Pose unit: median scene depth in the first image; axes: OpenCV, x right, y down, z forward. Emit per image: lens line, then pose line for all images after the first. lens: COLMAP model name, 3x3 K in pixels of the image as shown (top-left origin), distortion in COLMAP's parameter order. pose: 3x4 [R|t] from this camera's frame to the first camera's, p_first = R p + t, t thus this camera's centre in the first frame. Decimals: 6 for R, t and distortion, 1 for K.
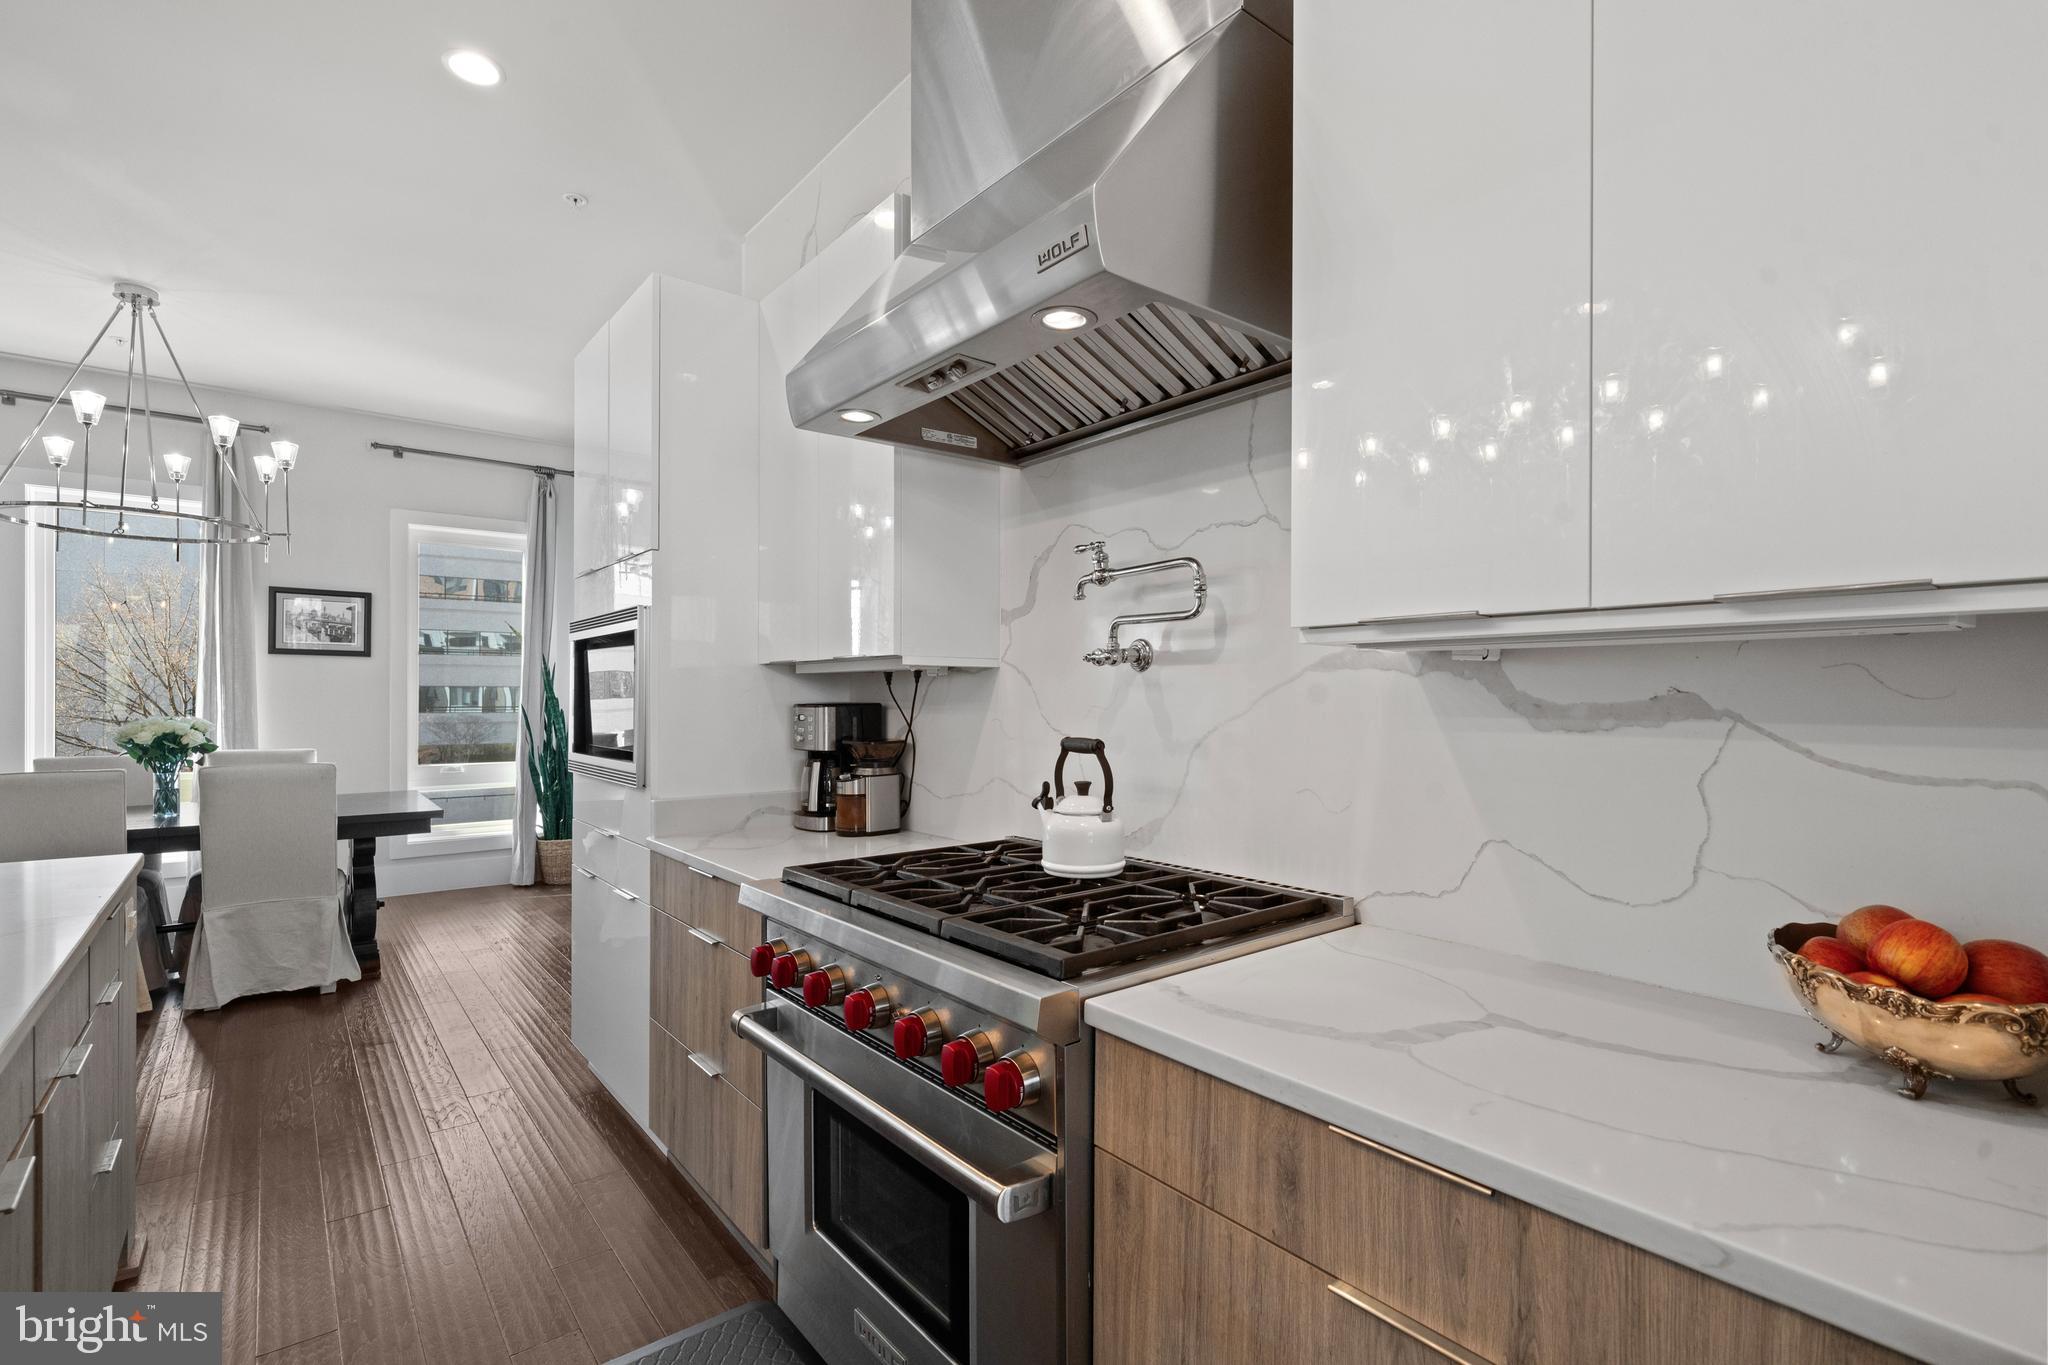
lens RADIAL K [[941.5, 0, 1014.1], [0, 941.5, 697.5], [0, 0, 1]] dist [0.001634, -0.000081]
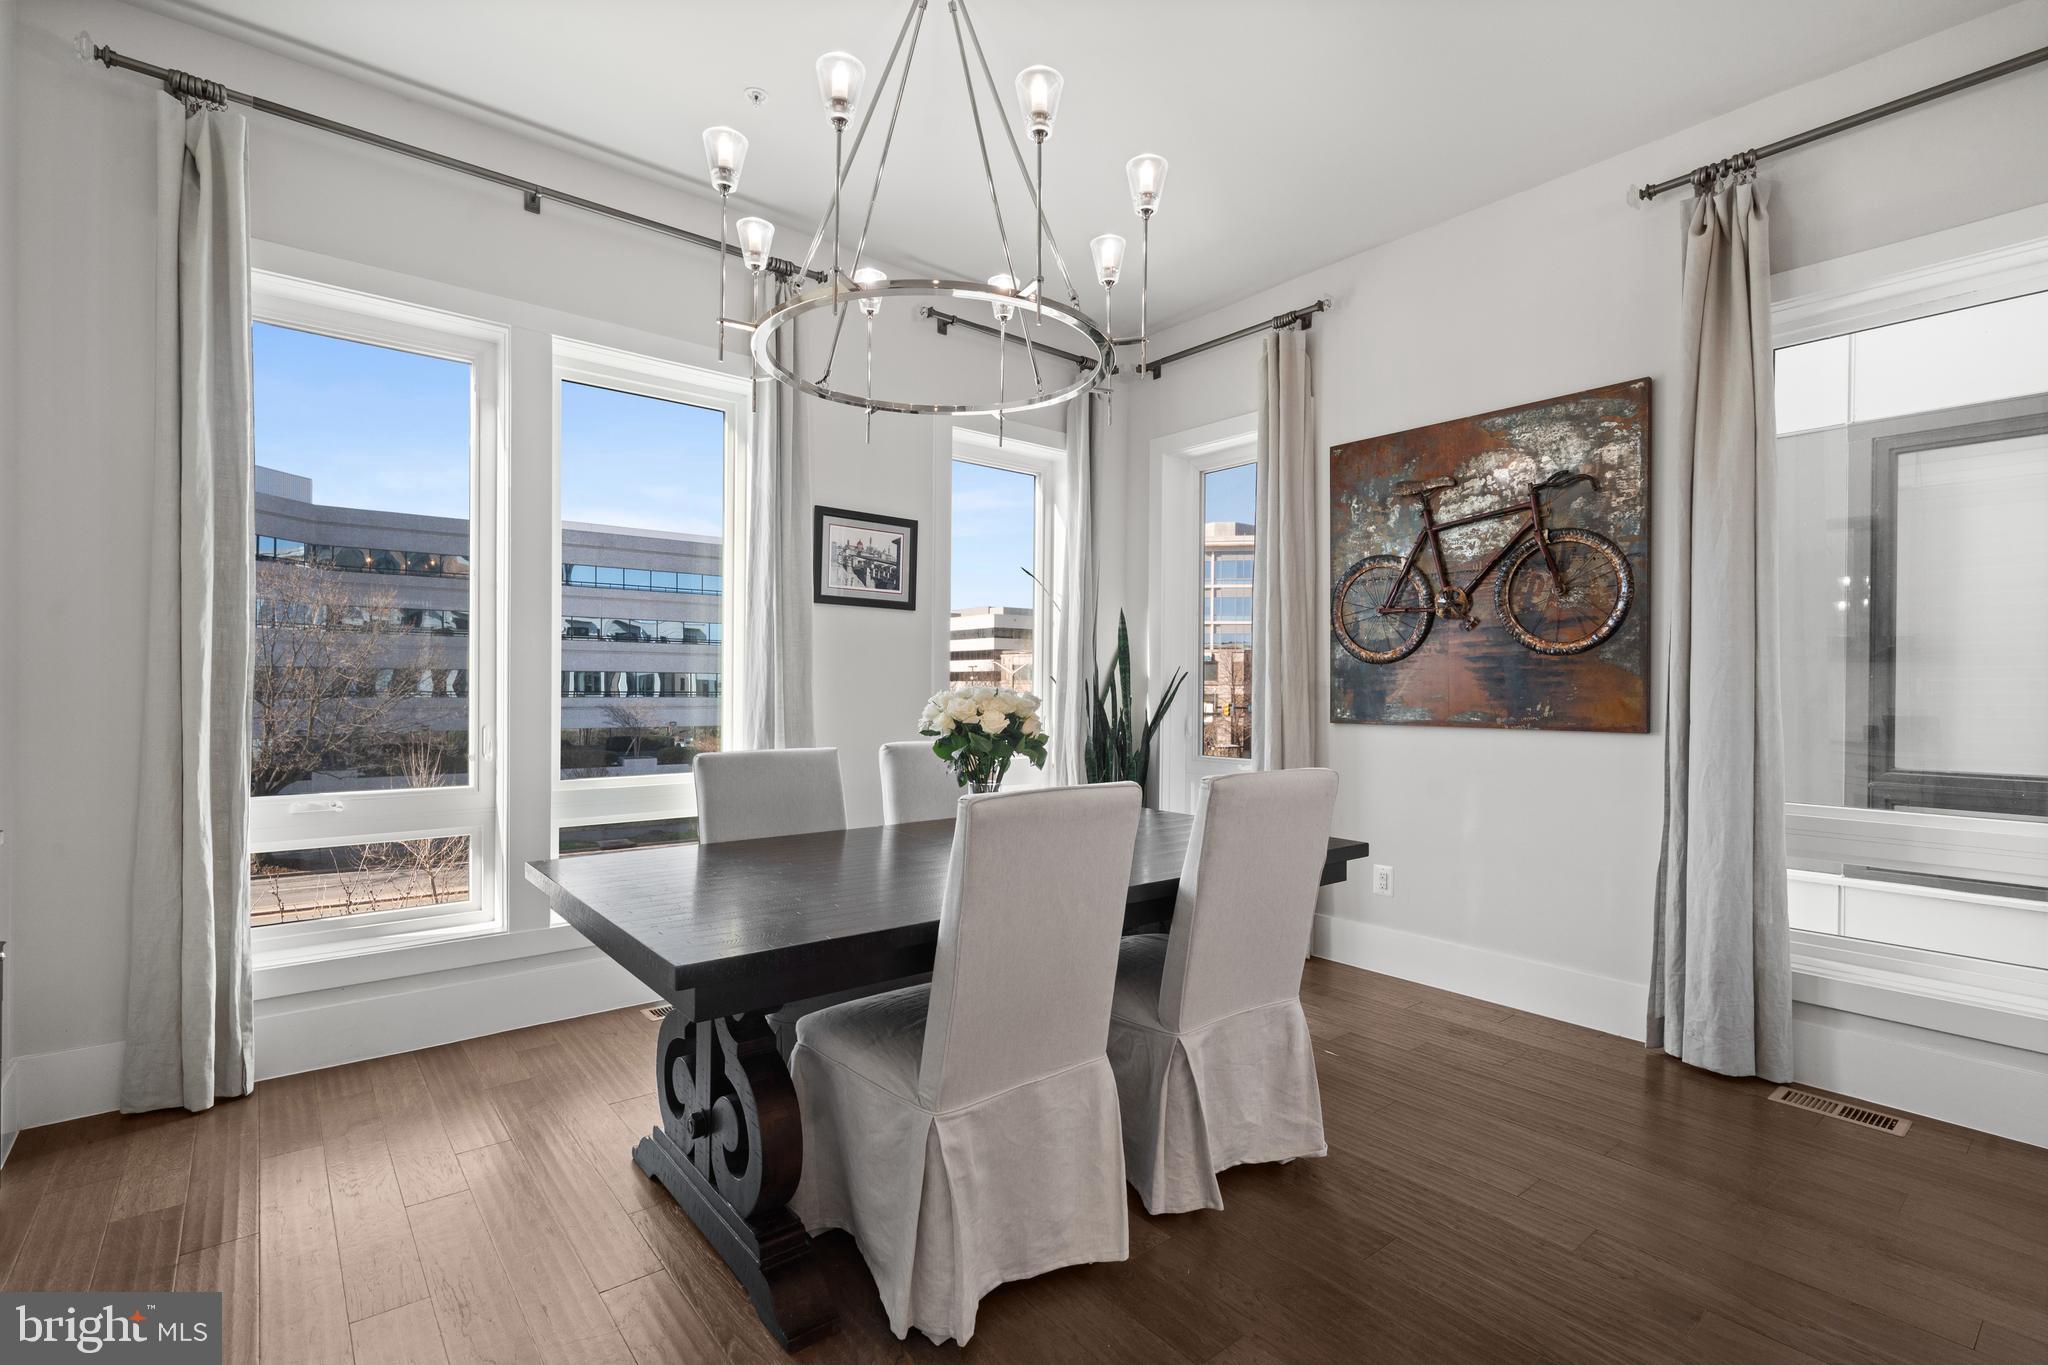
lens RADIAL K [[941.5, 0, 1023.1], [0, 941.5, 689.4], [0, 0, 1]] dist [0.001634, -0.000081]
pose [[0.999984, 0.003357, 0.004618, -0.831399], [-0.003340, 0.999987, -0.003772, 0.025995], [-0.004631, 0.003756, 0.999982, 0.395407]]
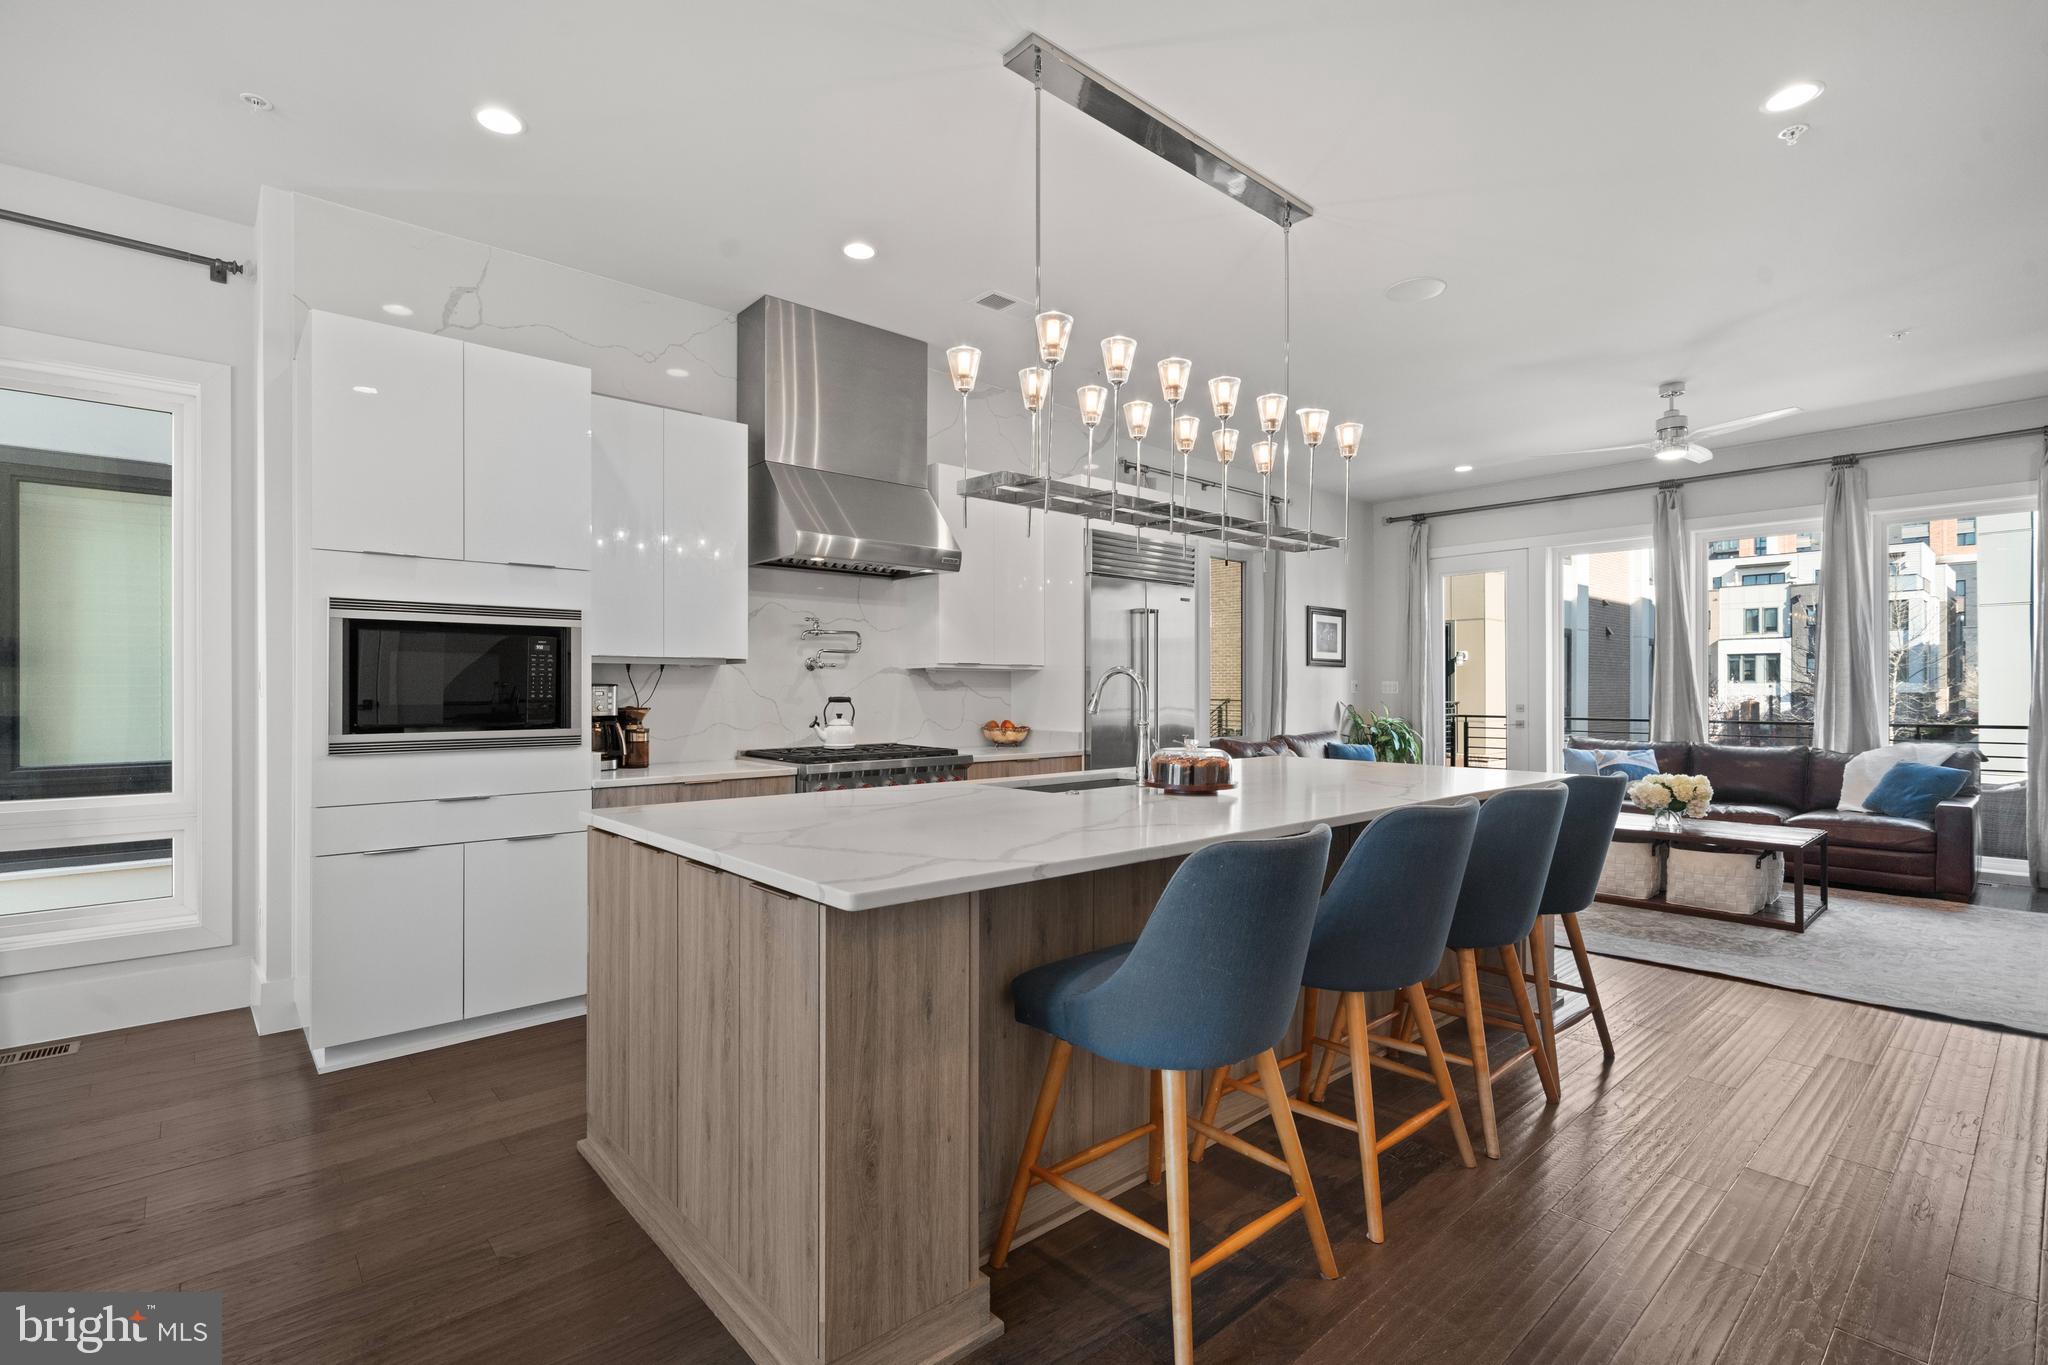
lens RADIAL K [[941.5, 0, 1023.2], [0, 941.5, 684.4], [0, 0, 1]] dist [0.001634, -0.000081]
pose [[-0.047755, 0.003972, 0.998851, -1.072415], [-0.001672, 0.999990, -0.004057, 0.008150], [-0.998858, -0.001863, -0.047748, 0.261617]]
